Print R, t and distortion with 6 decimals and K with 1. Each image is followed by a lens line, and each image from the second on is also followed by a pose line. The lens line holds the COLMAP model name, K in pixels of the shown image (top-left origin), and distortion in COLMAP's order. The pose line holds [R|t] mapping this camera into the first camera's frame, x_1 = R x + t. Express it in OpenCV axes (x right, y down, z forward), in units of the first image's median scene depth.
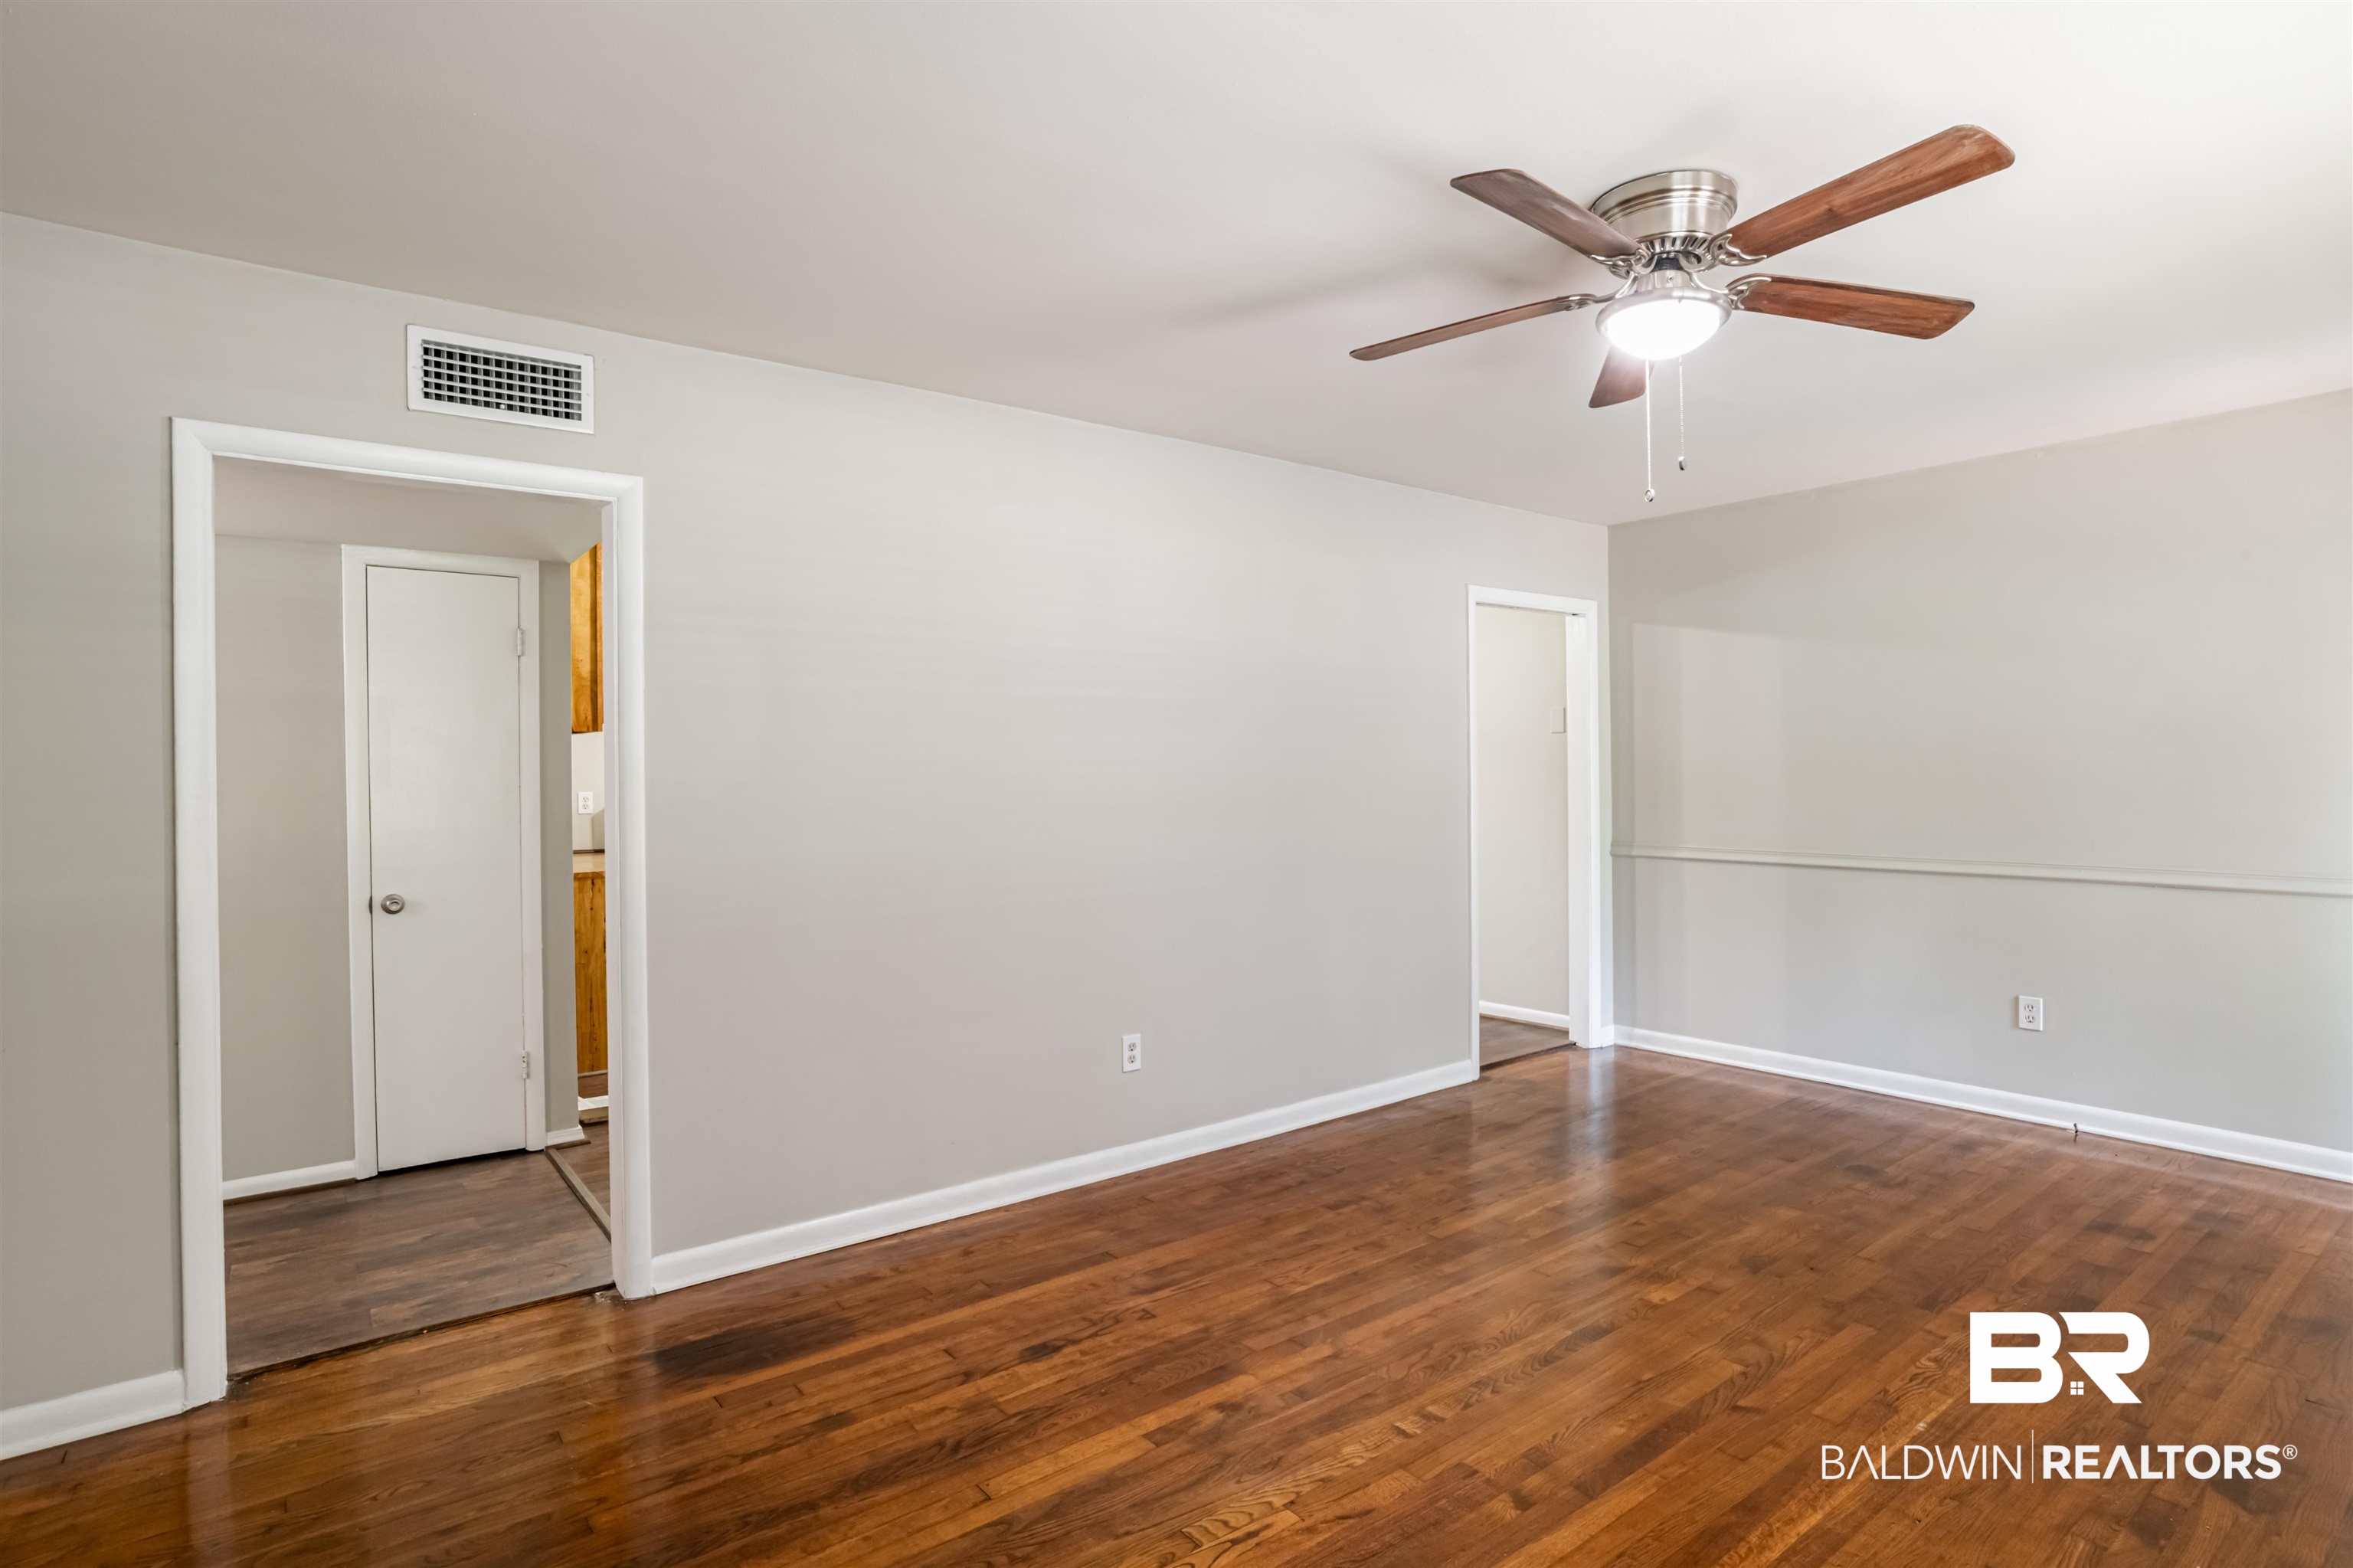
lens RADIAL K [[1202.1, 0, 1187.9], [0, 1202.1, 775.3], [0, 0, 1]] dist [-0.056709, 0.024825]
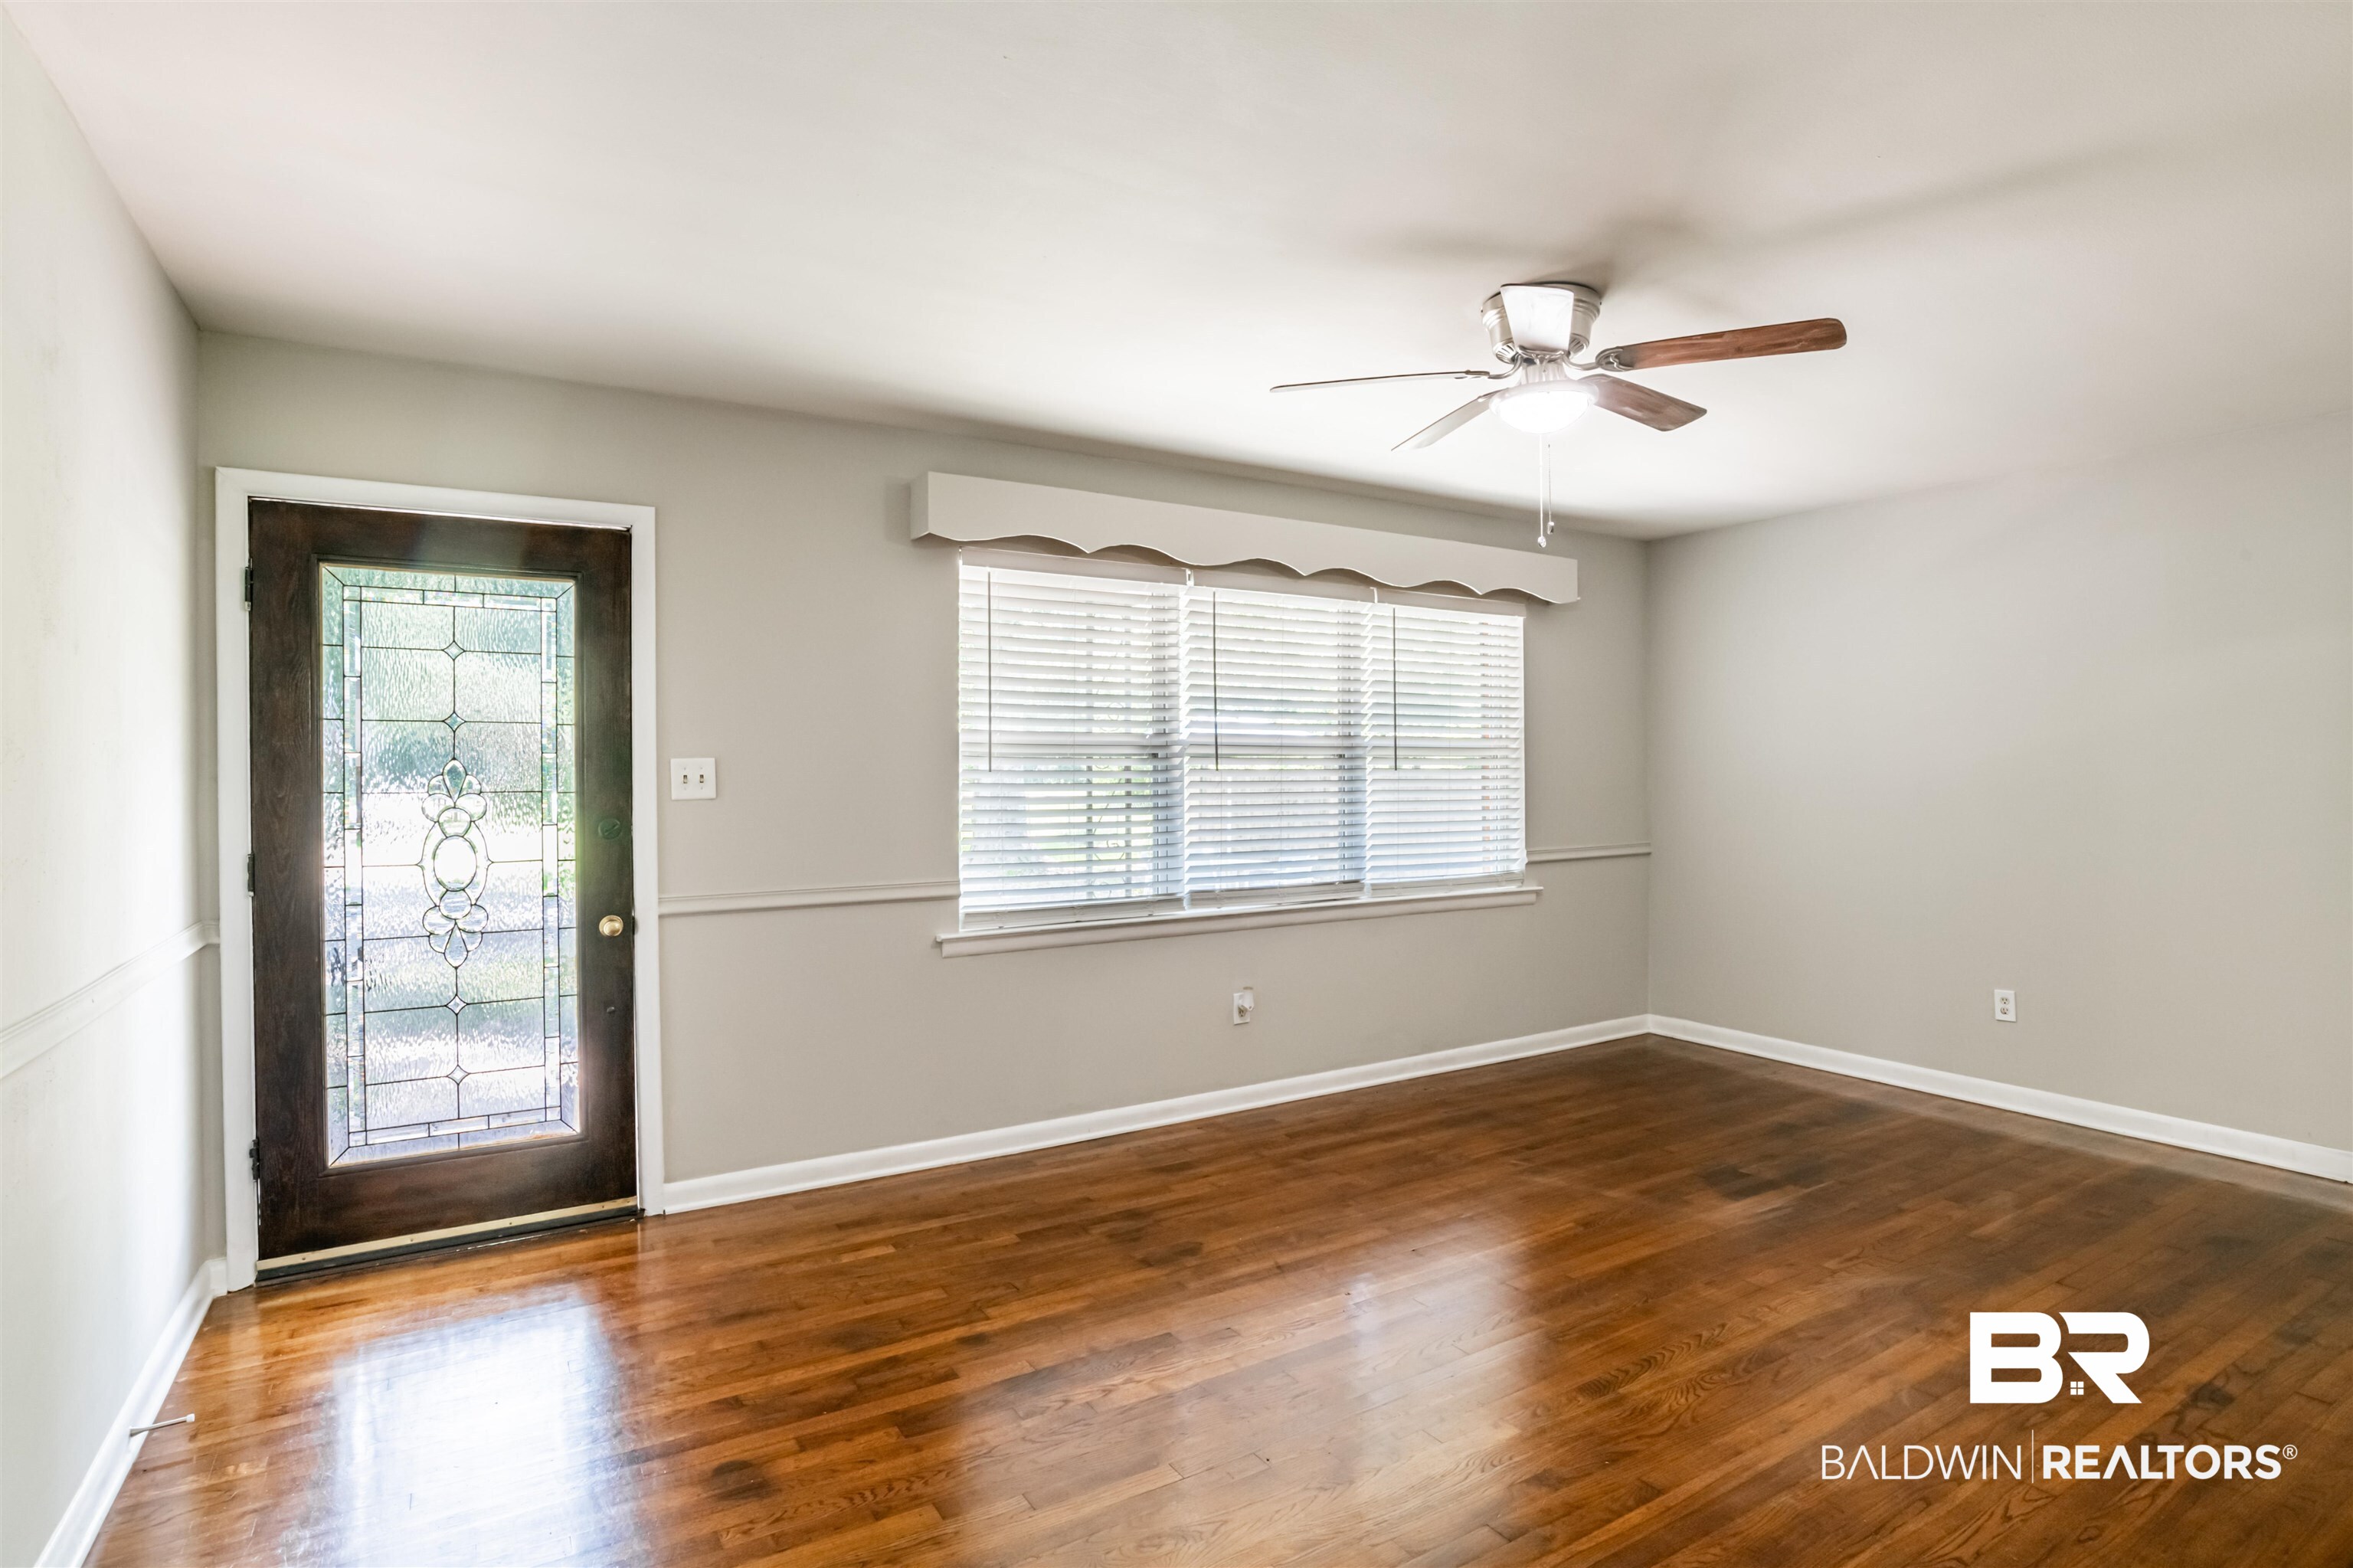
lens RADIAL K [[1202.1, 0, 1187.9], [0, 1202.1, 775.3], [0, 0, 1]] dist [-0.056709, 0.024825]
pose [[-0.994995, 0.020974, 0.097695, 0.450902], [0.021525, 0.999758, 0.004589, -0.010022], [-0.097576, 0.006669, -0.995206, 1.569321]]
